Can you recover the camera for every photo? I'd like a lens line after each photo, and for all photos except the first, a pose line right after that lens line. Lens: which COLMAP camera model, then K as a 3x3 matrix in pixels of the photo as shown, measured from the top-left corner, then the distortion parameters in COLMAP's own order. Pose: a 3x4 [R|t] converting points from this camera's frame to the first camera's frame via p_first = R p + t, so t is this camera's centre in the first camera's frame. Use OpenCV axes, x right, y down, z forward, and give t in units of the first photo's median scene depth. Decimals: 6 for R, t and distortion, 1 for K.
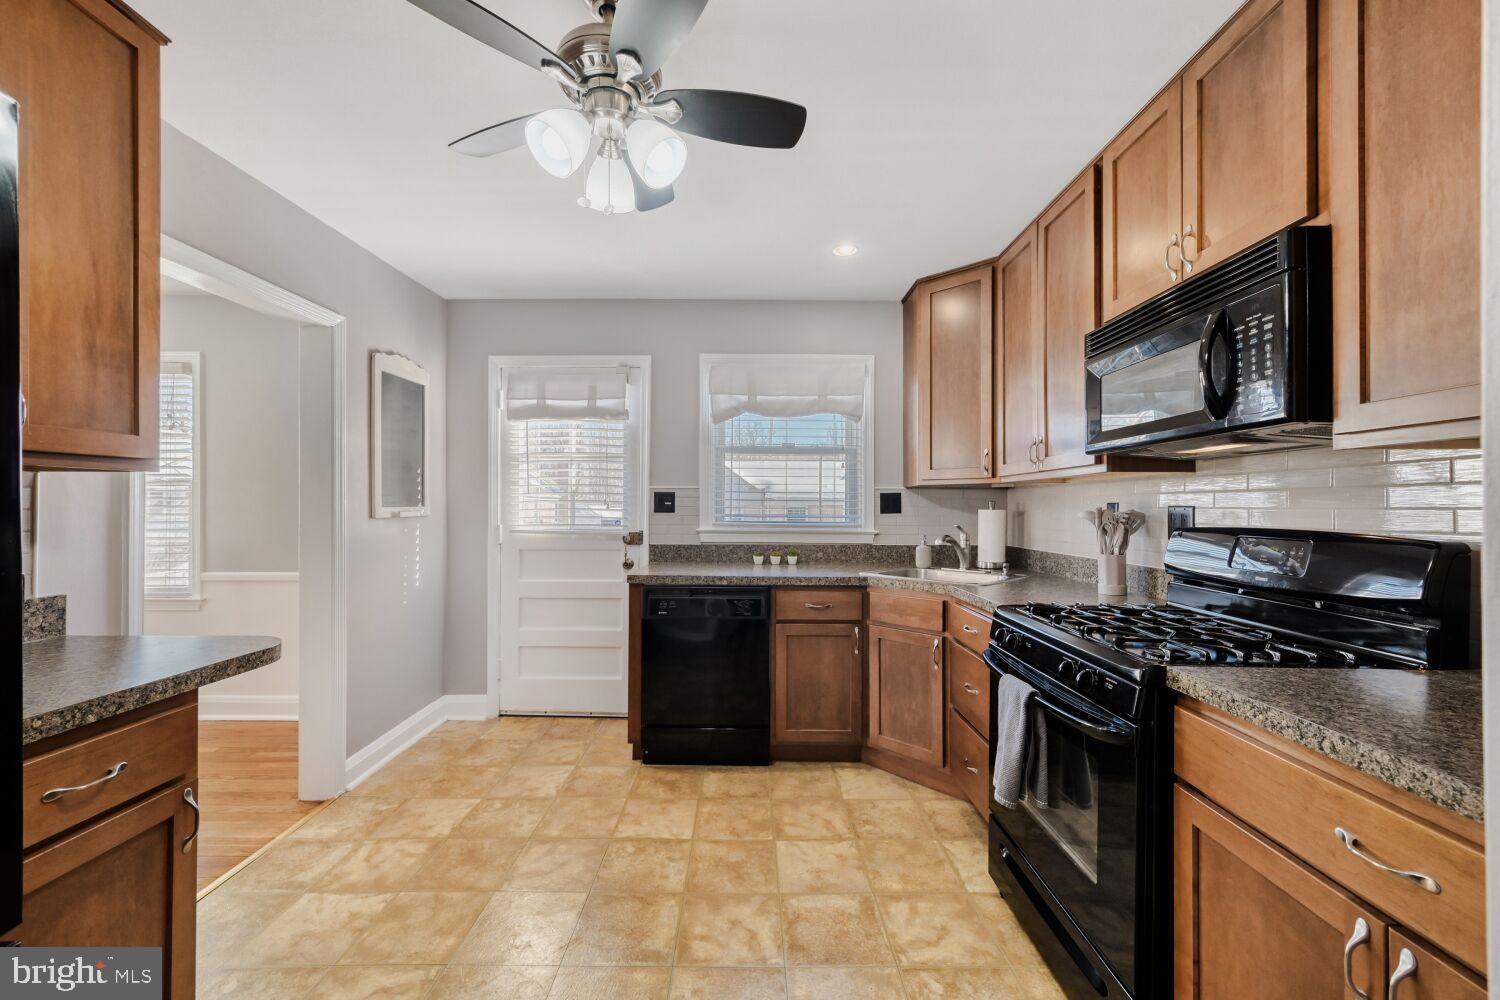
lens RADIAL K [[597.3, 0, 750.9], [0, 597.3, 502.6], [0, 0, 1]] dist [0.007741, -0.000032]
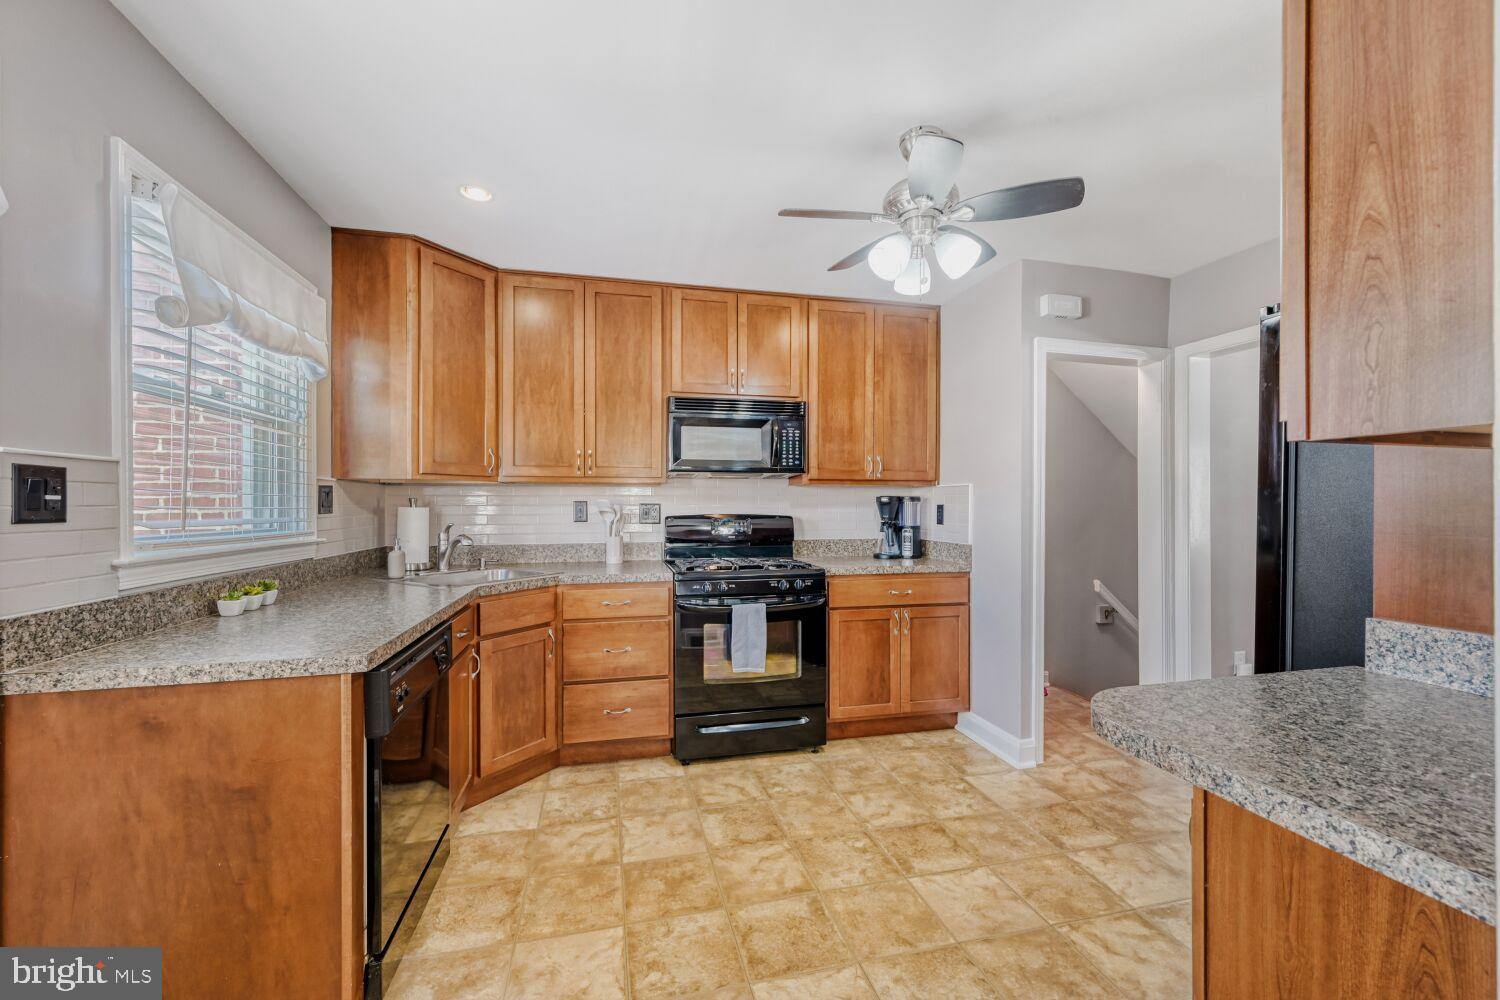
lens RADIAL K [[595.4, 0, 742.0], [0, 595.4, 503.1], [0, 0, 1]] dist [-0.000276, 0.000003]
pose [[-0.229852, -0.000189, 0.973226, -0.769845], [-0.006925, 0.999975, -0.001441, 0.003165], [-0.973201, -0.007071, -0.229848, 0.883040]]
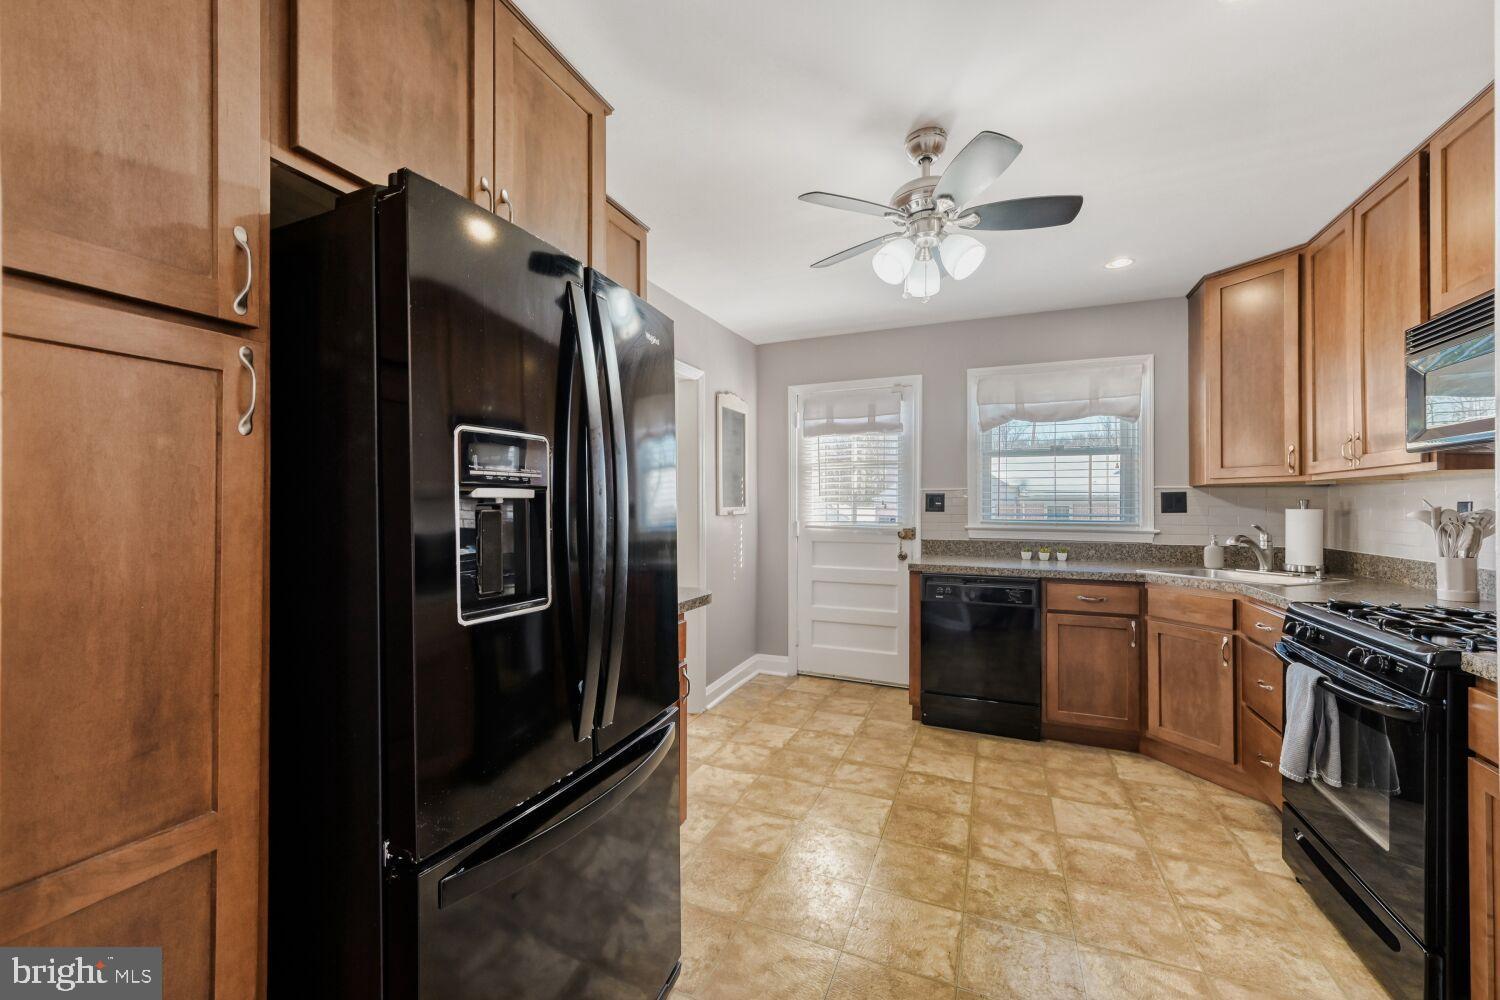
lens RADIAL K [[597.3, 0, 750.9], [0, 597.3, 502.6], [0, 0, 1]] dist [0.007741, -0.000032]
pose [[0.922228, -0.004051, -0.386625, -0.036067], [0.004487, 0.999990, 0.000225, -0.002853], [0.386621, -0.001942, 0.922237, -0.241054]]
